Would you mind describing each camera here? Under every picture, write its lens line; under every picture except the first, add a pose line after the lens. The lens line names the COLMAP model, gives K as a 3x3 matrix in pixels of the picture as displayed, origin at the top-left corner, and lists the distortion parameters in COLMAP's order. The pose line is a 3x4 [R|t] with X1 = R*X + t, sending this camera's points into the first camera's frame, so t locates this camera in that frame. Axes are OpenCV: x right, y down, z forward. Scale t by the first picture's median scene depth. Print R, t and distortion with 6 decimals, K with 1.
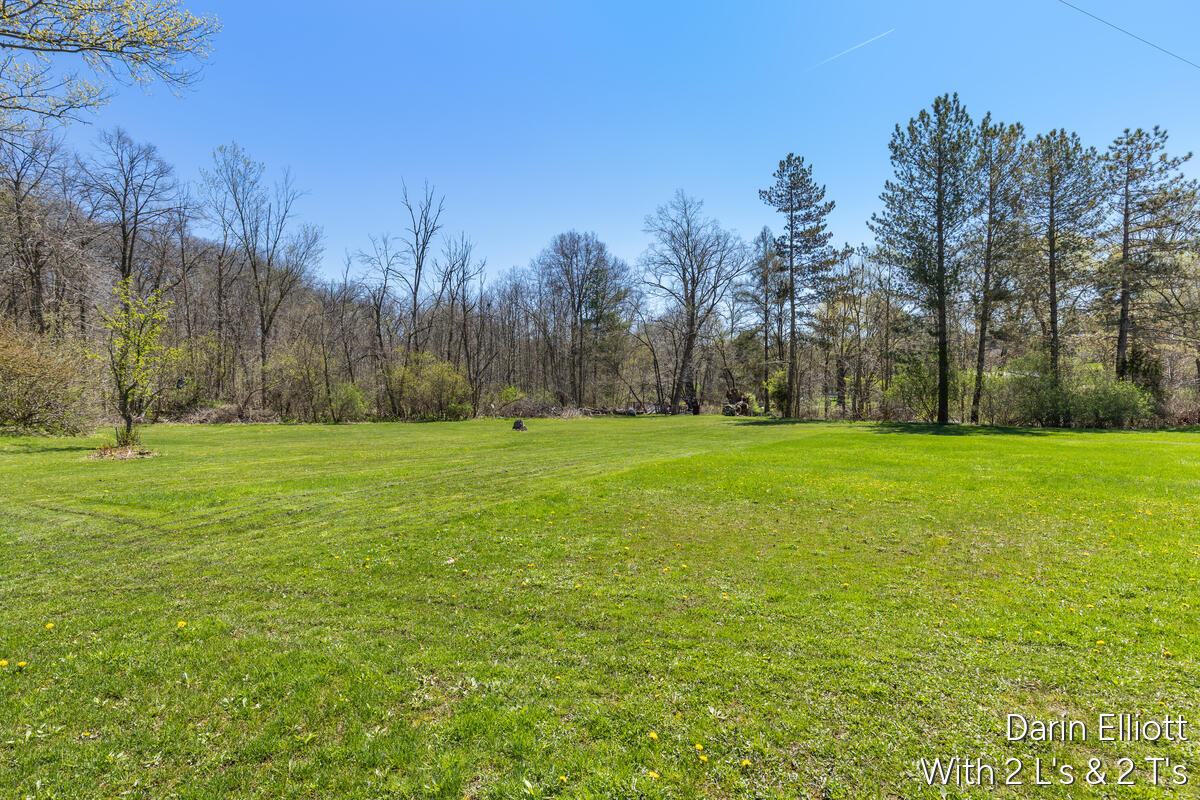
lens RADIAL K [[592.9, 0, 605.1], [0, 592.9, 401.8], [0, 0, 1]] dist [0.004068, 0.000204]
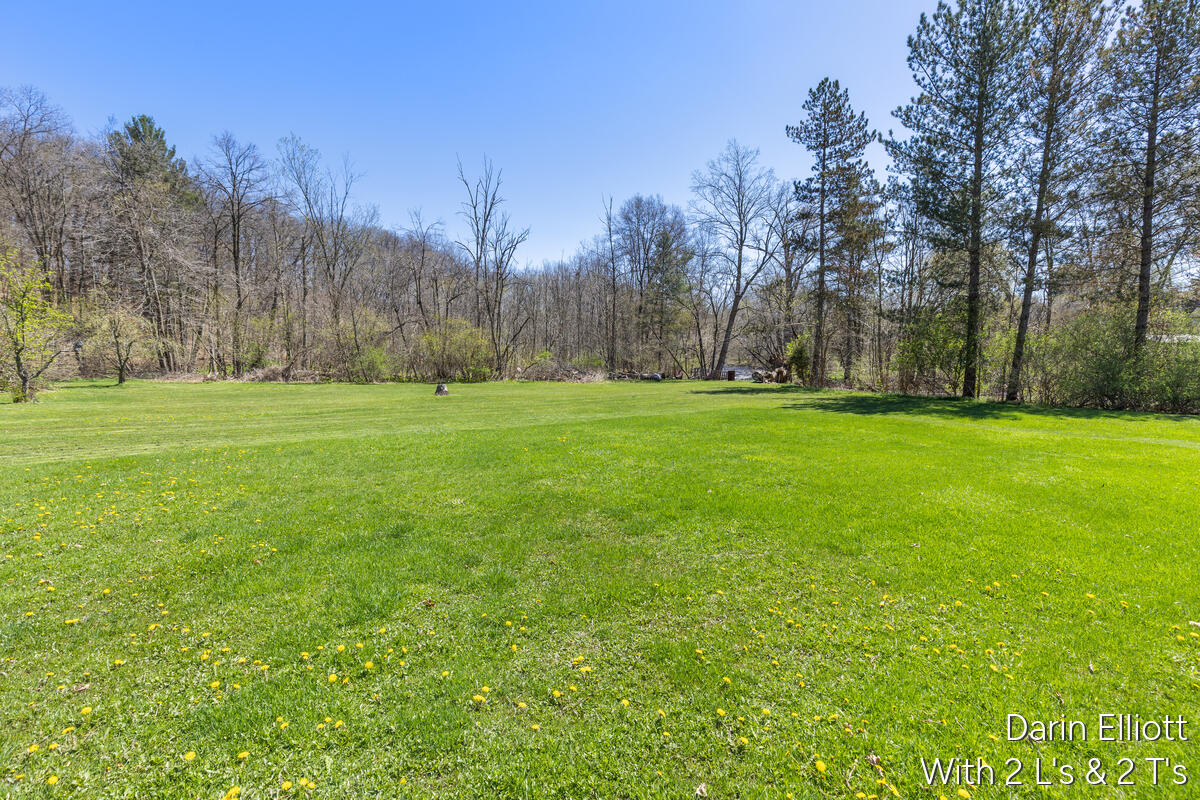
lens RADIAL K [[535.9, 0, 603.7], [0, 535.9, 403.6], [0, 0, 1]] dist [0.002053, -0.000774]
pose [[0.962656, 0.030432, -0.269012, 0.231448], [-0.010389, 0.997083, 0.075619, -0.005763], [0.270529, -0.070000, 0.960164, 0.139479]]
